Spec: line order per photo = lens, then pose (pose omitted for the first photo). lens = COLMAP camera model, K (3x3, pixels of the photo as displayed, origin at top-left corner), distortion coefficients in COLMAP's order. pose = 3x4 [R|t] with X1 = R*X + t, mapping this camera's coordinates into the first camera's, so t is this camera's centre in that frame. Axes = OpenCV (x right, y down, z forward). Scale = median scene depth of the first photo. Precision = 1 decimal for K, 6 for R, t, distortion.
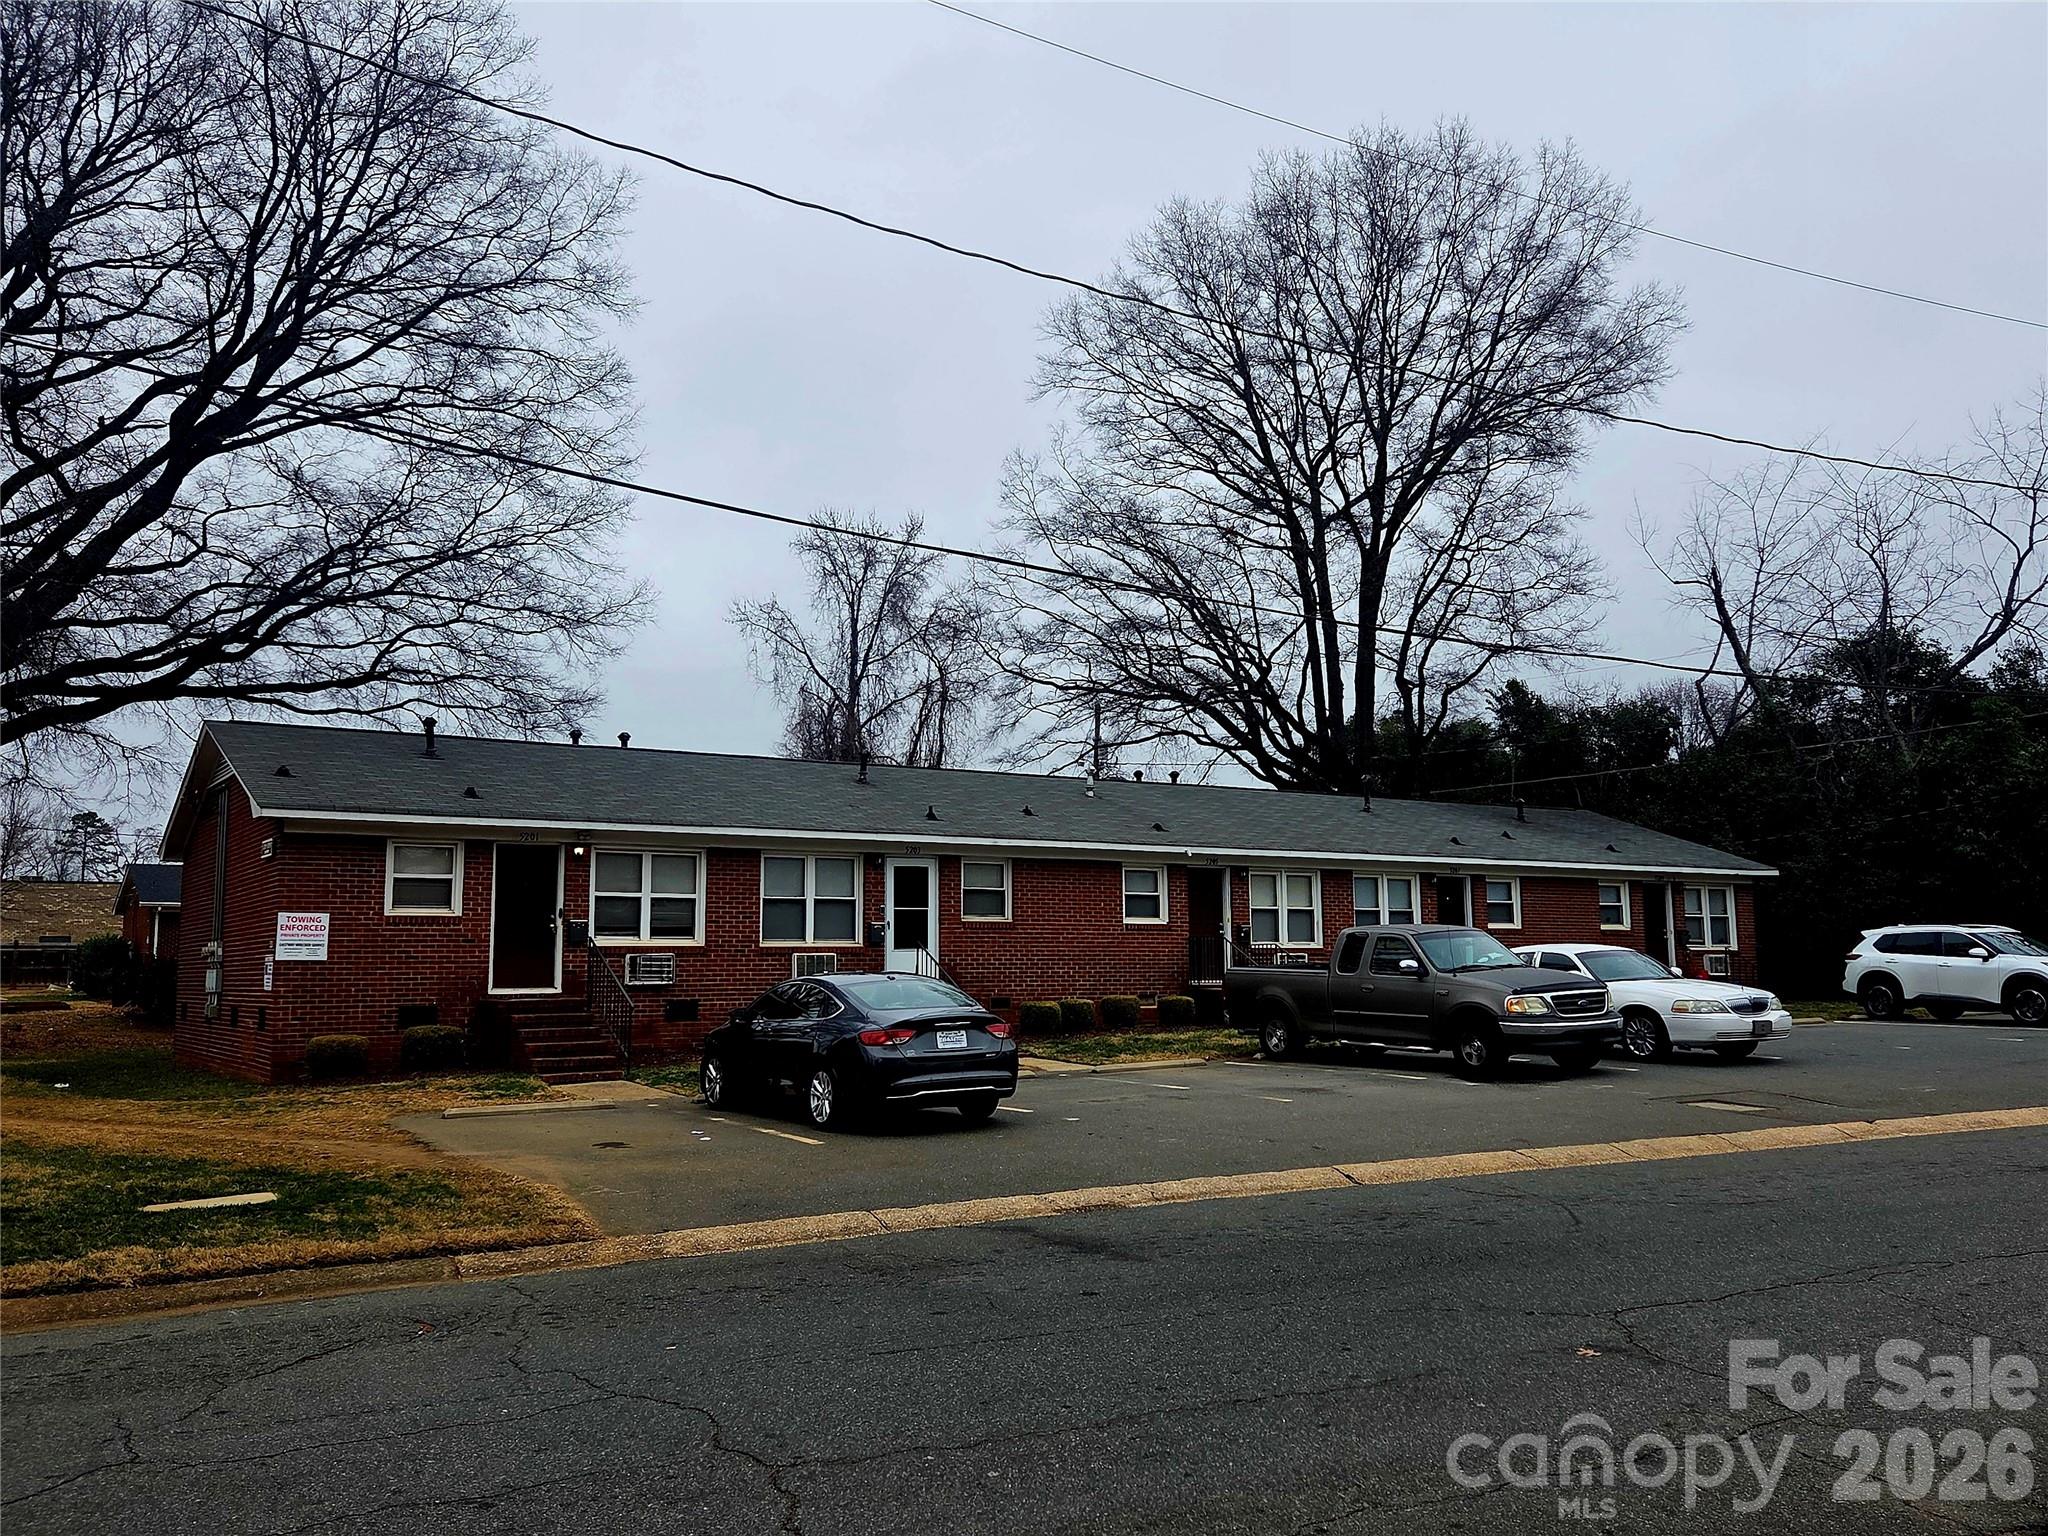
lens RADIAL K [[1726.2, 0, 1023.4], [0, 1726.2, 765.4], [0, 0, 1]] dist [0.000318, 0.000008]
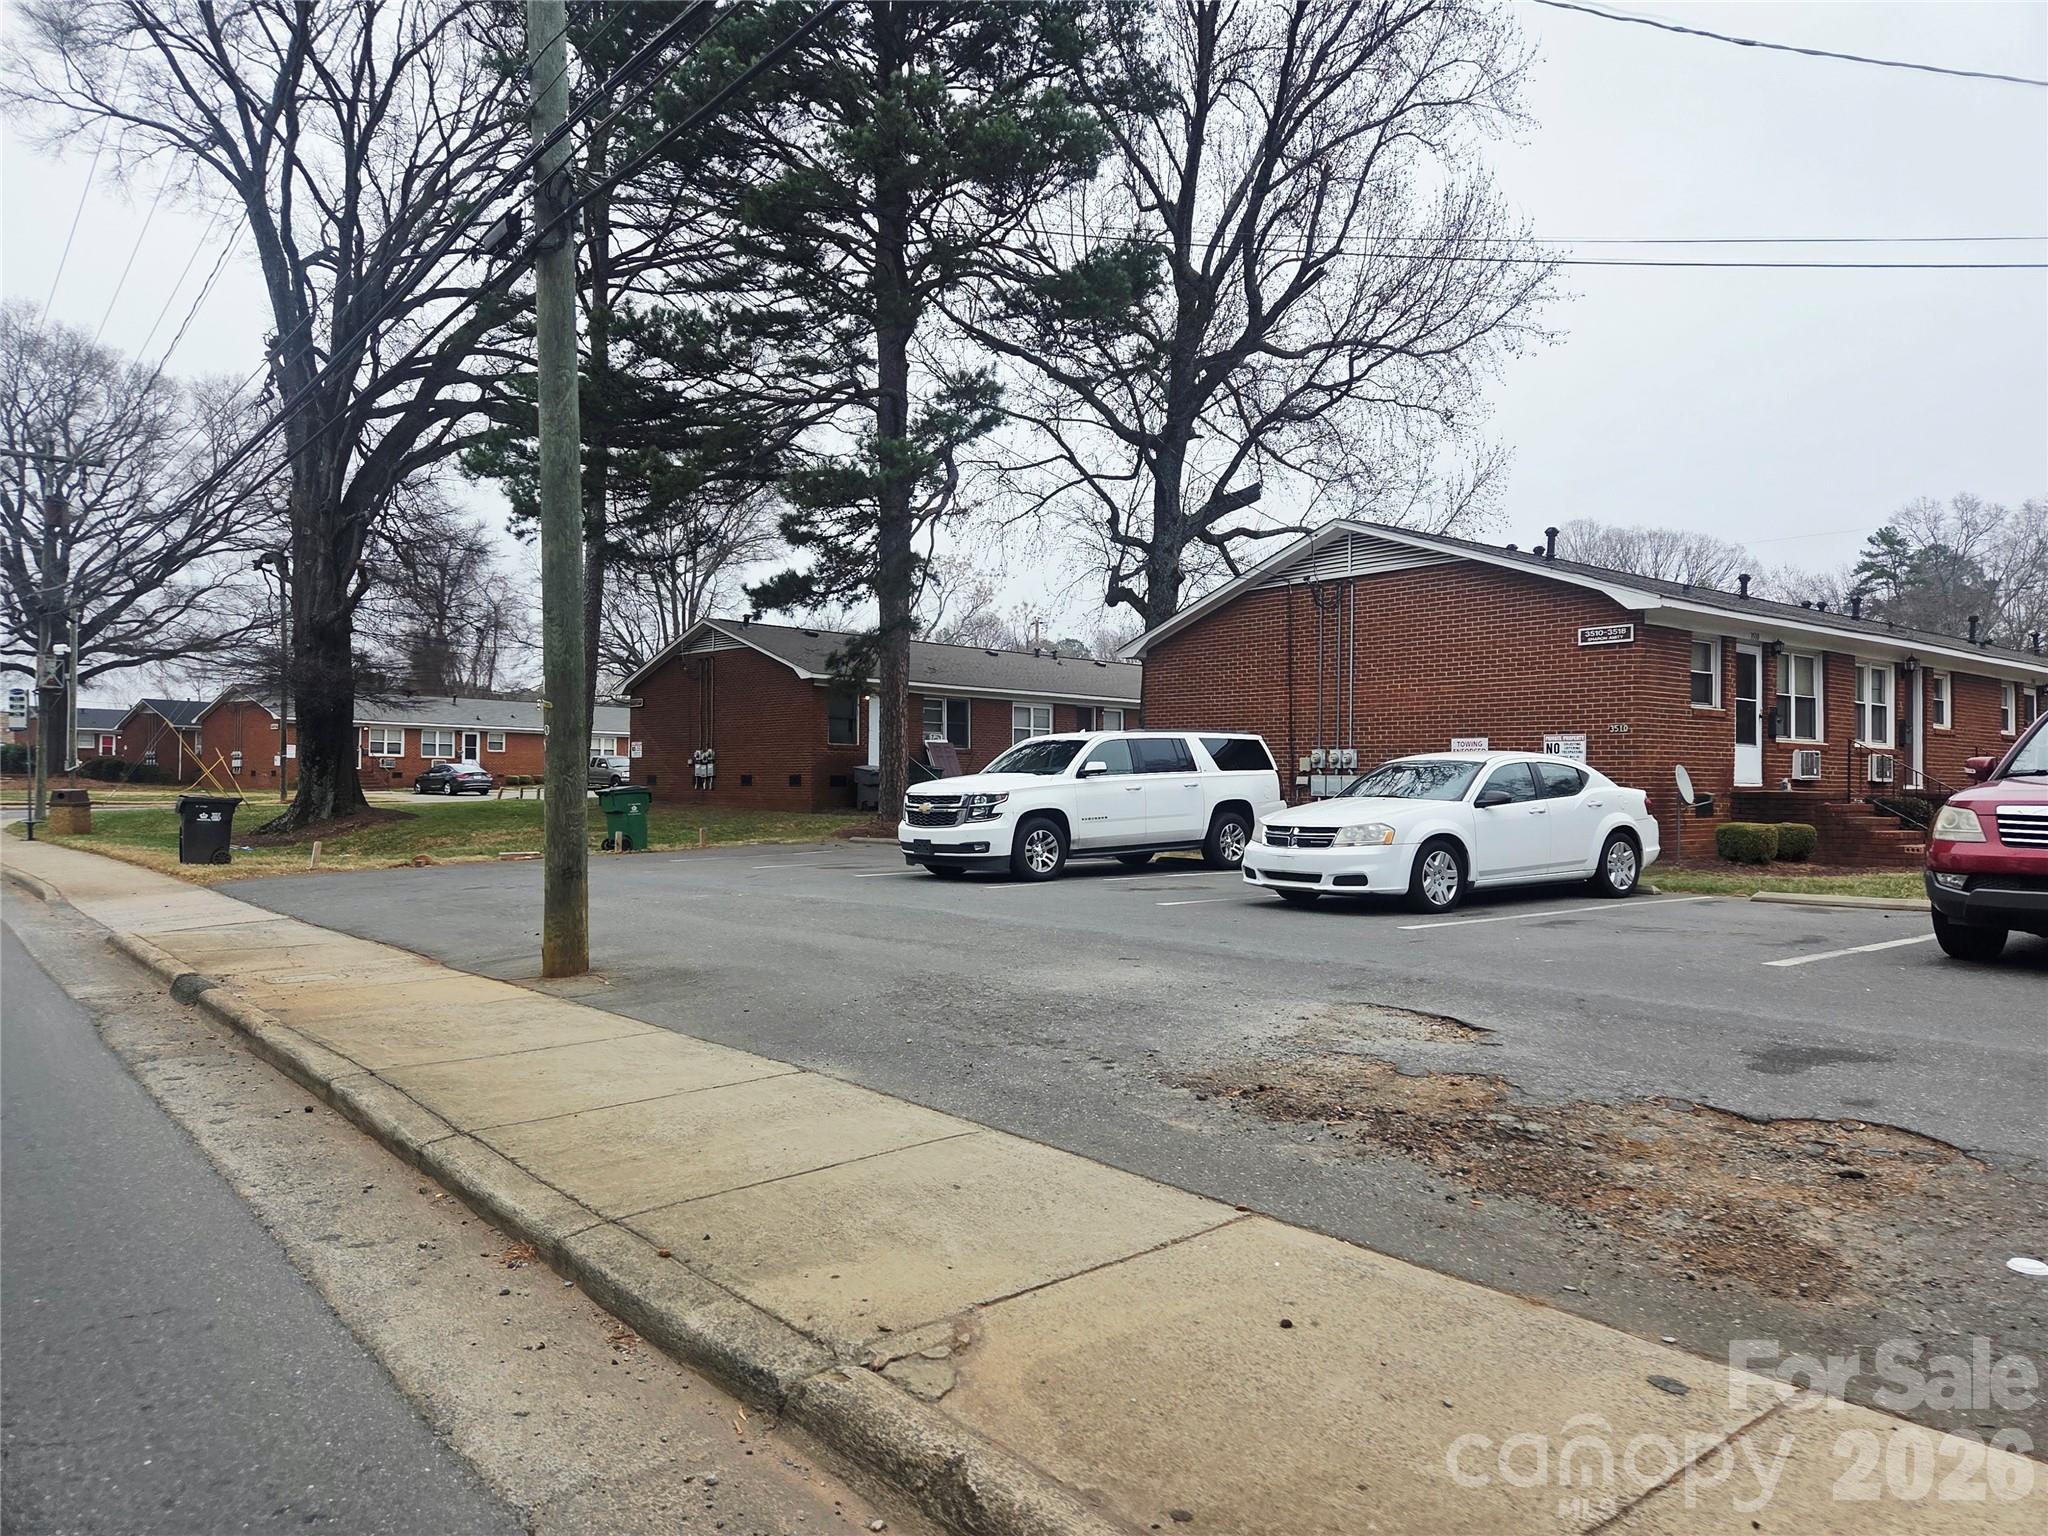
lens RADIAL K [[1363.0, 0, 1026.8], [0, 1363.0, 772.9], [0, 0, 1]] dist [0.002594, 0.000199]
pose [[0.950099, 0.014194, 0.311626, 0.133864], [-0.042280, 0.995605, 0.083560, -0.131414], [-0.309070, -0.092566, 0.946524, -1.804812]]
